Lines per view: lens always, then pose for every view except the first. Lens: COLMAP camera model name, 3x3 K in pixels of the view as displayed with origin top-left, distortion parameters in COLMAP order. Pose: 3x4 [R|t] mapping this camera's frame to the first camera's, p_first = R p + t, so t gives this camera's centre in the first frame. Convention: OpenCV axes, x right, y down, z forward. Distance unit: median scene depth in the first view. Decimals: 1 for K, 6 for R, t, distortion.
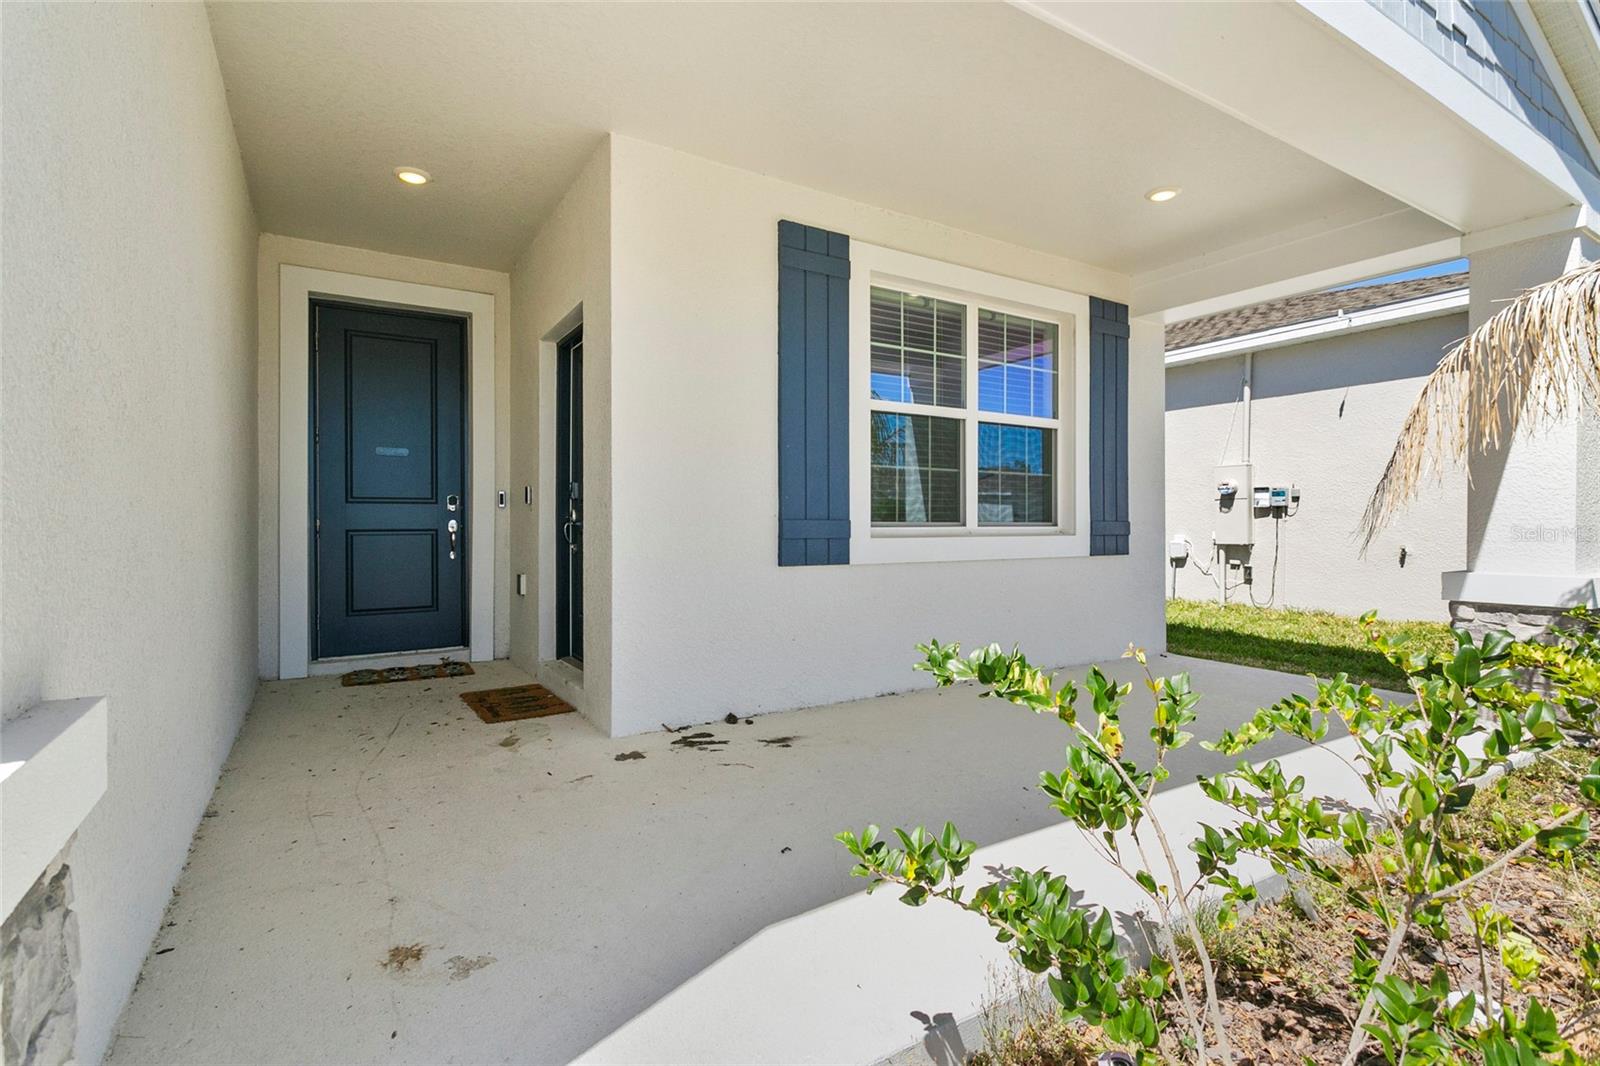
lens RADIAL K [[757.9, 0, 793.6], [0, 757.9, 527.2], [0, 0, 1]] dist [0.007501, -0.000107]
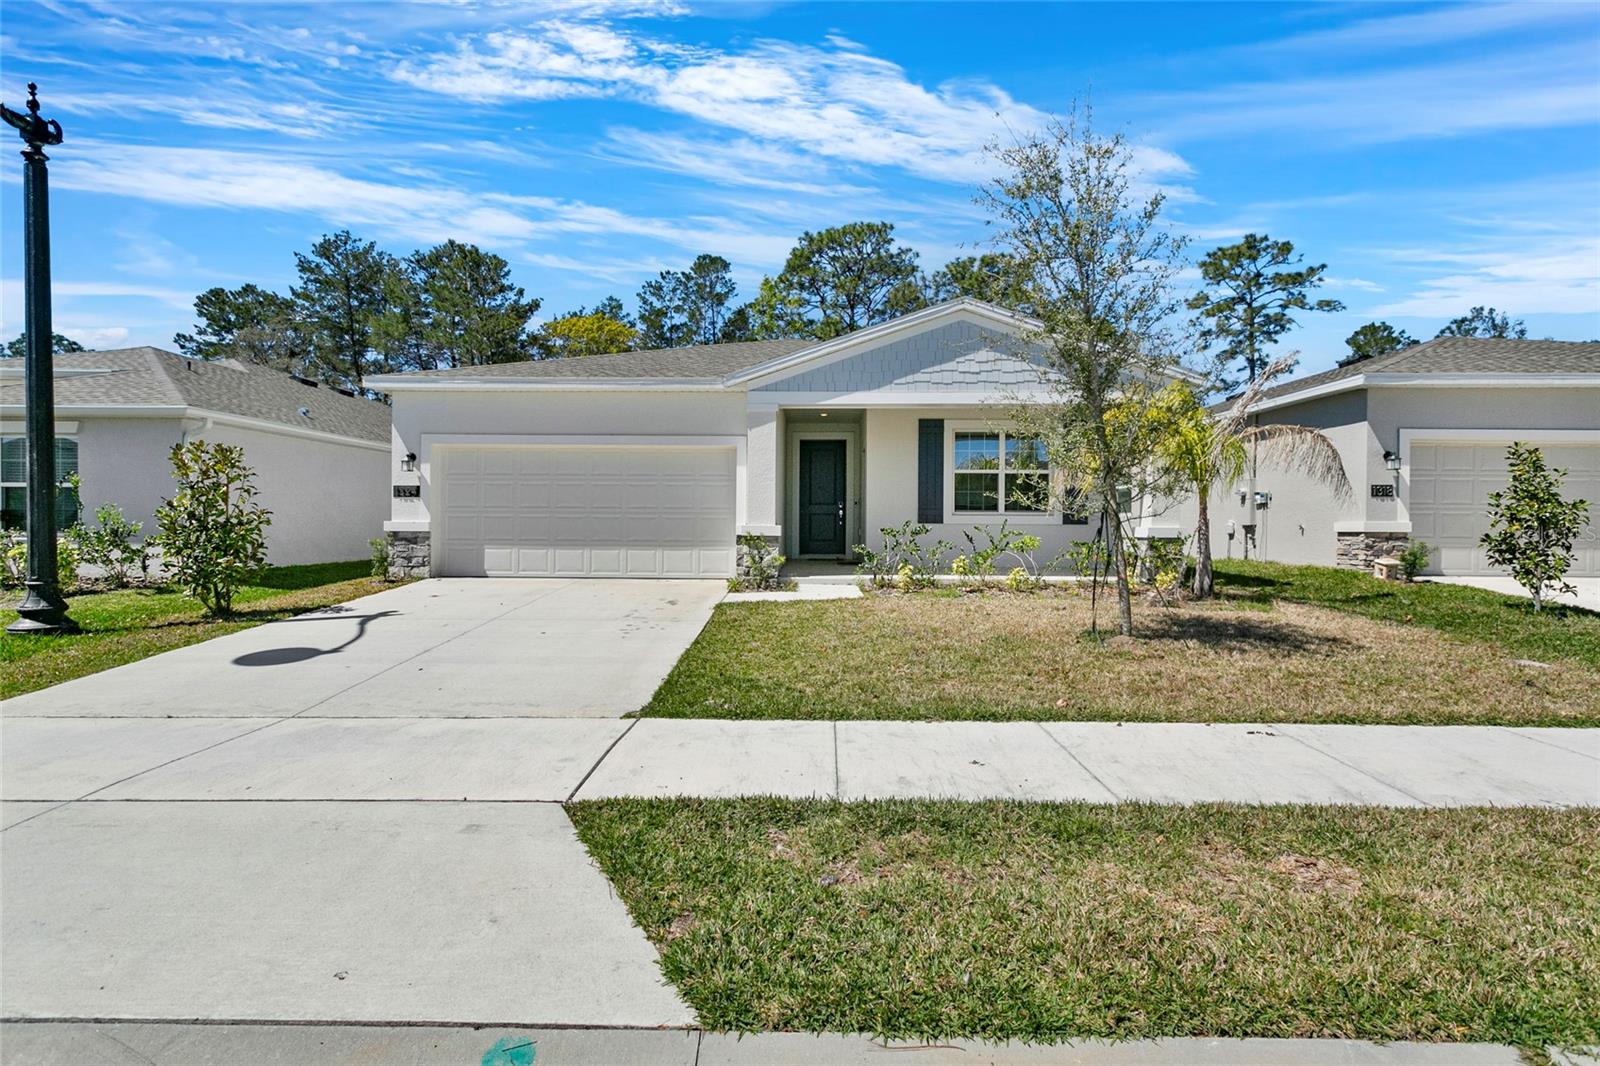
lens RADIAL K [[757.9, 0, 791.2], [0, 757.9, 515.2], [0, 0, 1]] dist [0.007501, -0.000107]
pose [[0.836806, 0.000472, -0.547500, 1.077770], [-0.009132, 0.999873, -0.013096, 0.053696], [0.547424, 0.015958, 0.836703, -1.681526]]
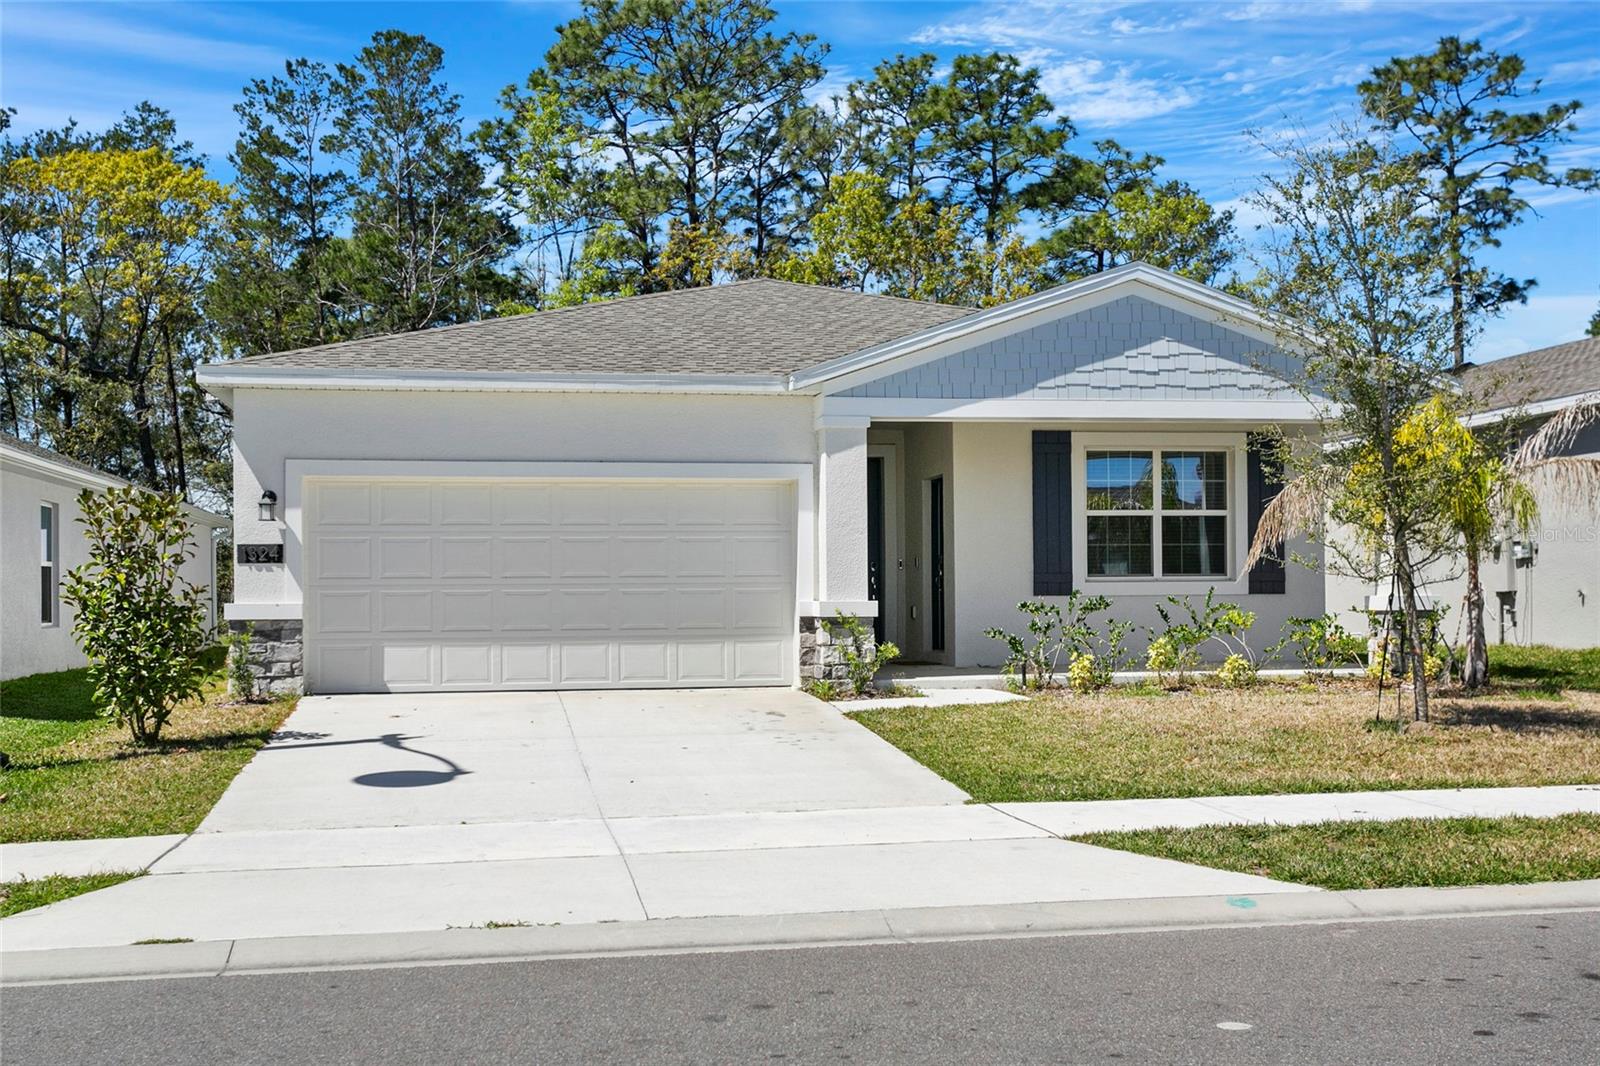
lens RADIAL K [[1792.4, 0, 769.4], [0, 1792.4, 554.4], [0, 0, 1]] dist [0.020341, 0.000000]
pose [[0.925351, -0.017395, -0.378713, 0.955446], [0.006380, 0.999520, -0.030321, 0.068644], [0.379059, 0.025641, 0.925017, -3.120435]]
